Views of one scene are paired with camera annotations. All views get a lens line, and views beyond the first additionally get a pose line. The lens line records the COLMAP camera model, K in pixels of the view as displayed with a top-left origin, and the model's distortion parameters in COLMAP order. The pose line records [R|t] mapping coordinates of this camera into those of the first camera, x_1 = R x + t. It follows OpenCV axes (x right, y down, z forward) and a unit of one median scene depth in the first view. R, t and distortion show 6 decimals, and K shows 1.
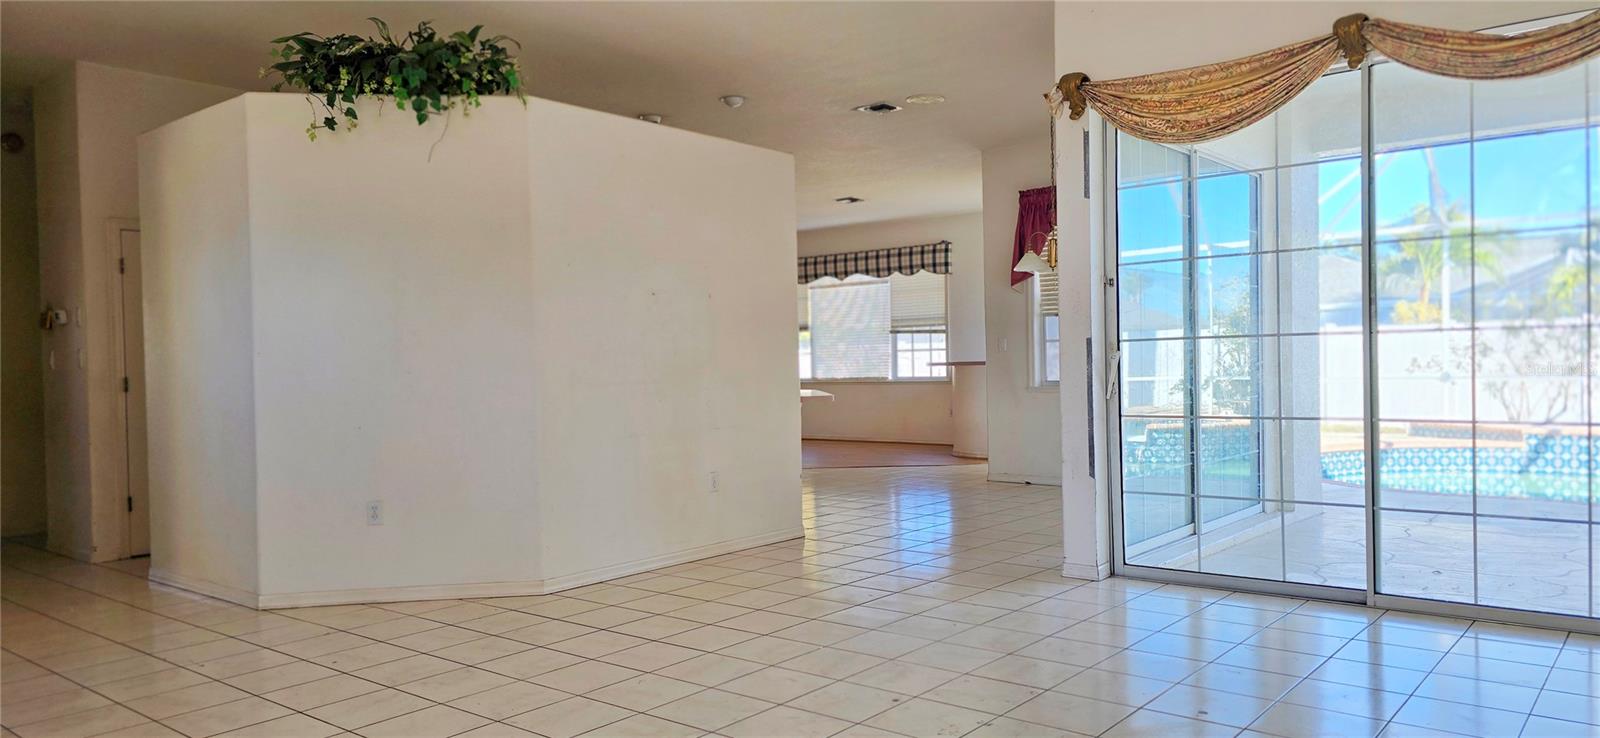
lens RADIAL K [[1071.4, 0, 804.7], [0, 1071.4, 365.0], [0, 0, 1]] dist [0.044269, -0.042638]
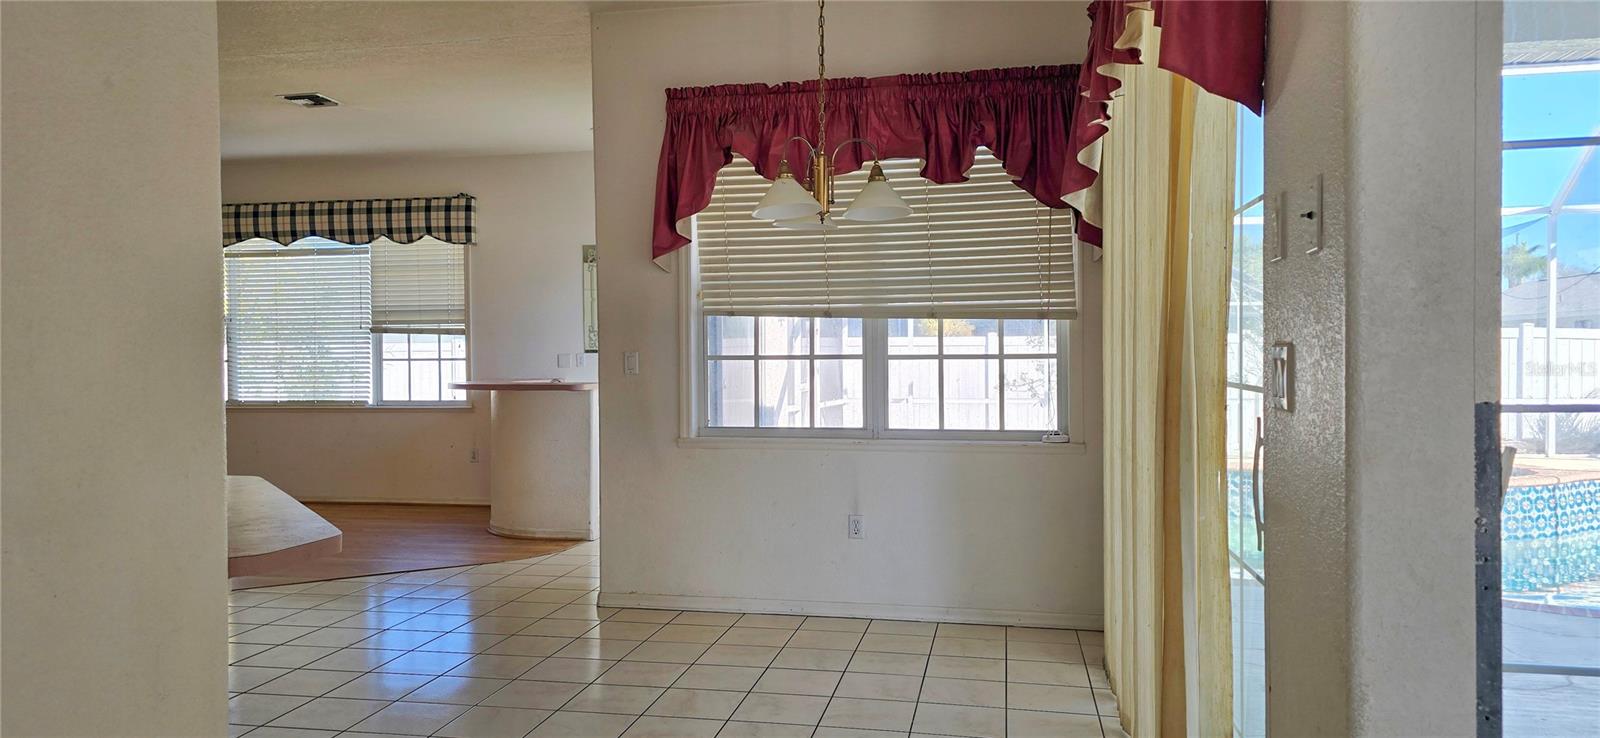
lens RADIAL K [[1071.4, 0, 795.1], [0, 1071.4, 375.4], [0, 0, 1]] dist [0.044269, -0.042638]
pose [[0.879718, 0.004421, 0.475476, -0.003917], [-0.010131, 0.999904, 0.009448, -0.012606], [-0.475389, -0.013128, 0.879678, 0.316150]]
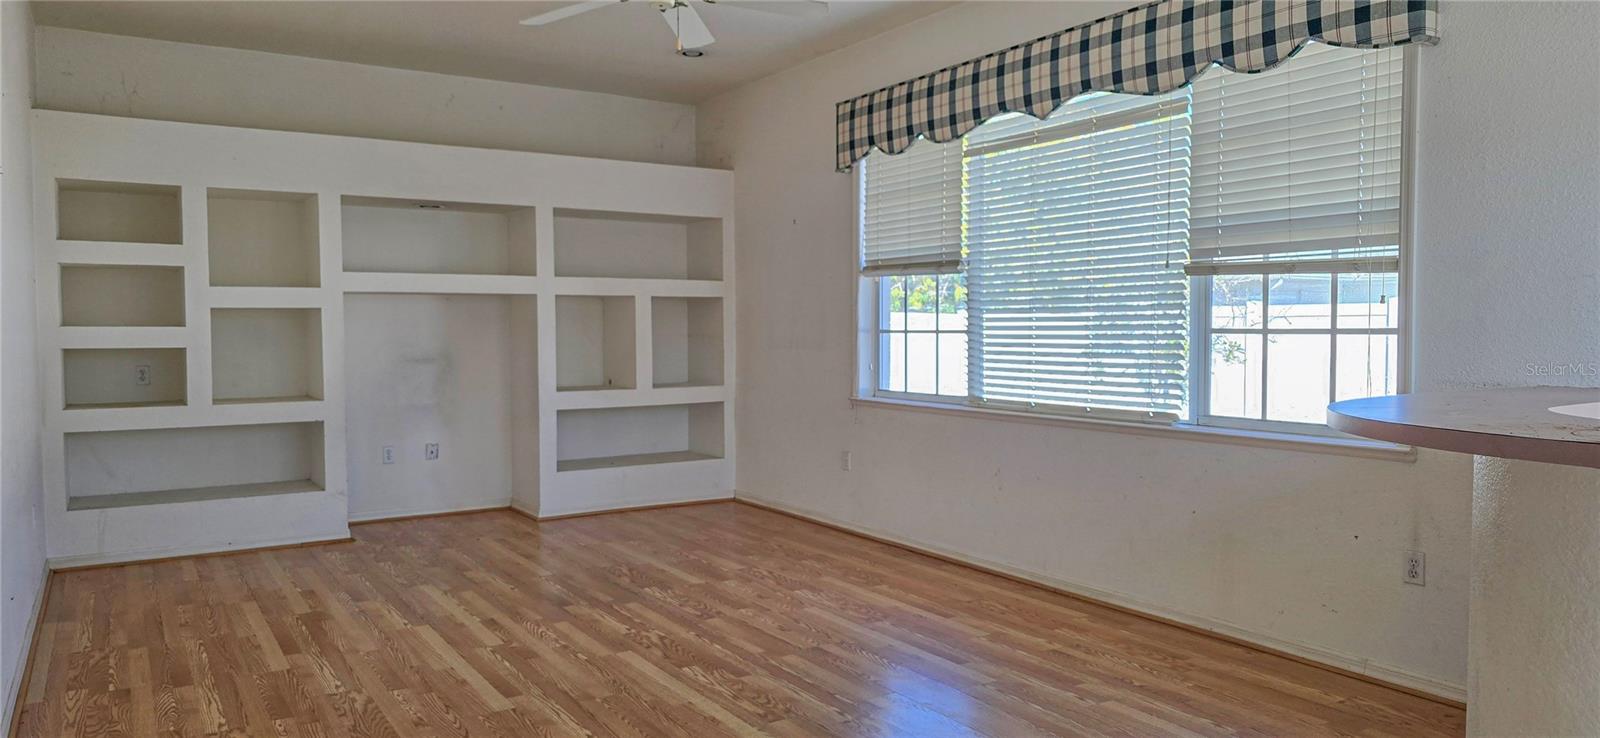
lens RADIAL K [[1071.4, 0, 802.5], [0, 1071.4, 360.7], [0, 0, 1]] dist [0.044269, -0.042638]
pose [[0.950071, 0.029318, -0.310654, 0.072755], [-0.020648, 0.999301, 0.031164, -0.012012], [0.311351, -0.023194, 0.950012, 0.680378]]
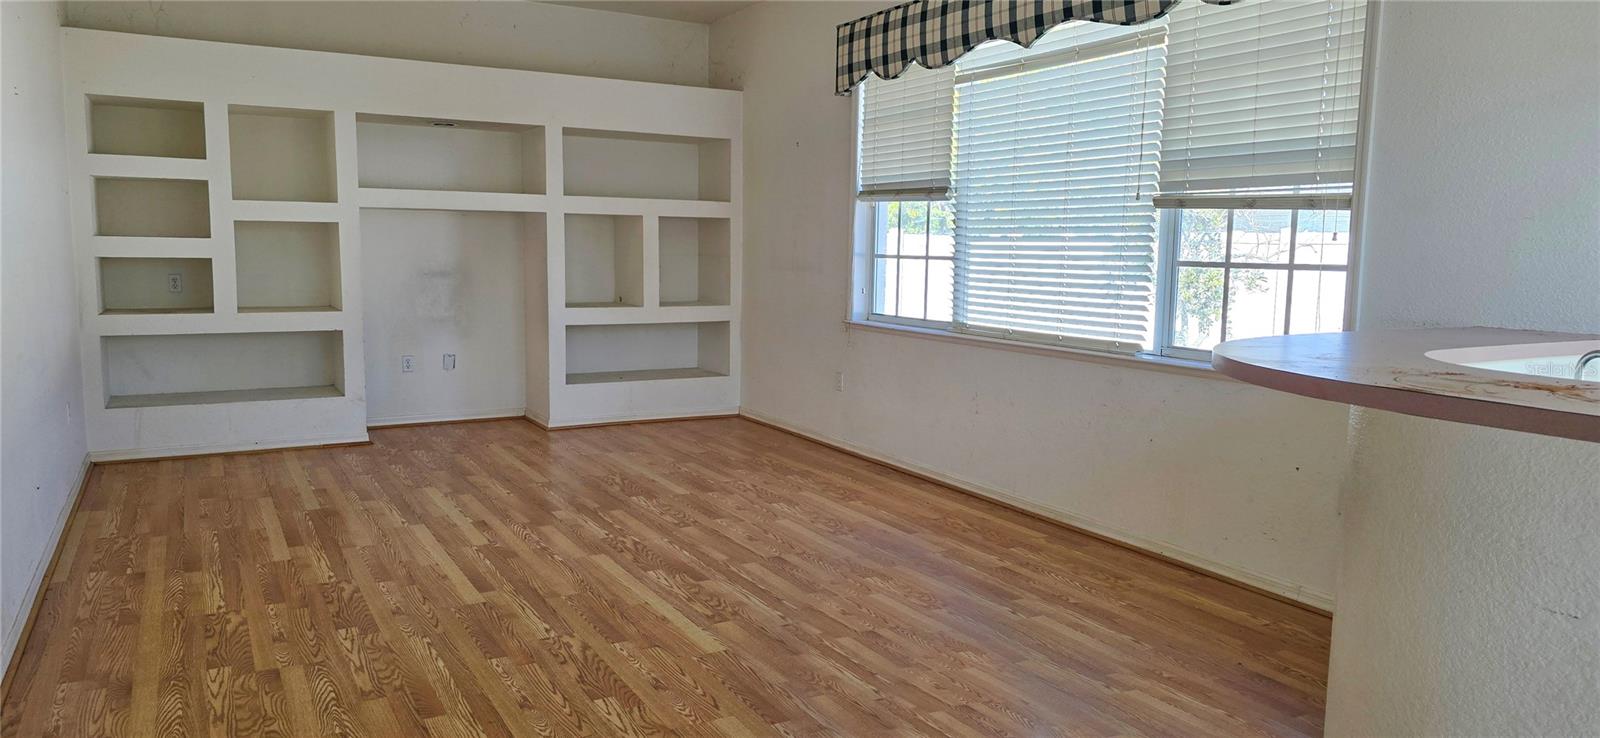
lens RADIAL K [[1071.4, 0, 796.3], [0, 1071.4, 357.5], [0, 0, 1]] dist [0.044269, -0.042638]
pose [[0.930309, 0.075121, -0.359002, 0.100036], [-0.038660, 0.993432, 0.107692, -0.015720], [0.364735, -0.086308, 0.927103, 0.677912]]
